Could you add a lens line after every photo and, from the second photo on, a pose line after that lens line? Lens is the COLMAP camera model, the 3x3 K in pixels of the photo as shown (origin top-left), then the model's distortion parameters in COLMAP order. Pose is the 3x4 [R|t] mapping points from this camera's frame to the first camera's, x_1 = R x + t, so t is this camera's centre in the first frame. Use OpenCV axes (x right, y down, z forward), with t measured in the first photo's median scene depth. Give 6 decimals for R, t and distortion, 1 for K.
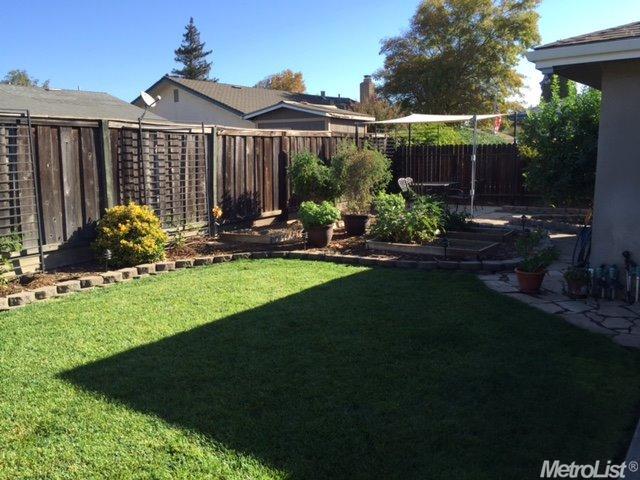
lens RADIAL K [[552.3, 0, 317.1], [0, 552.3, 242.9], [0, 0, 1]] dist [0.078536, -0.116509]
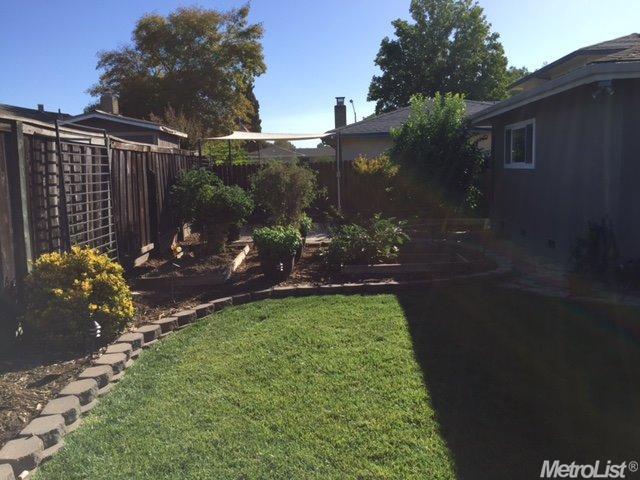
lens RADIAL K [[552.3, 0, 320.5], [0, 552.3, 235.4], [0, 0, 1]] dist [0.078536, -0.116509]
pose [[0.835627, -0.080866, 0.543312, -0.303686], [0.110662, 0.993608, -0.022315, -0.026060], [-0.538035, 0.078771, 0.839234, 0.195551]]
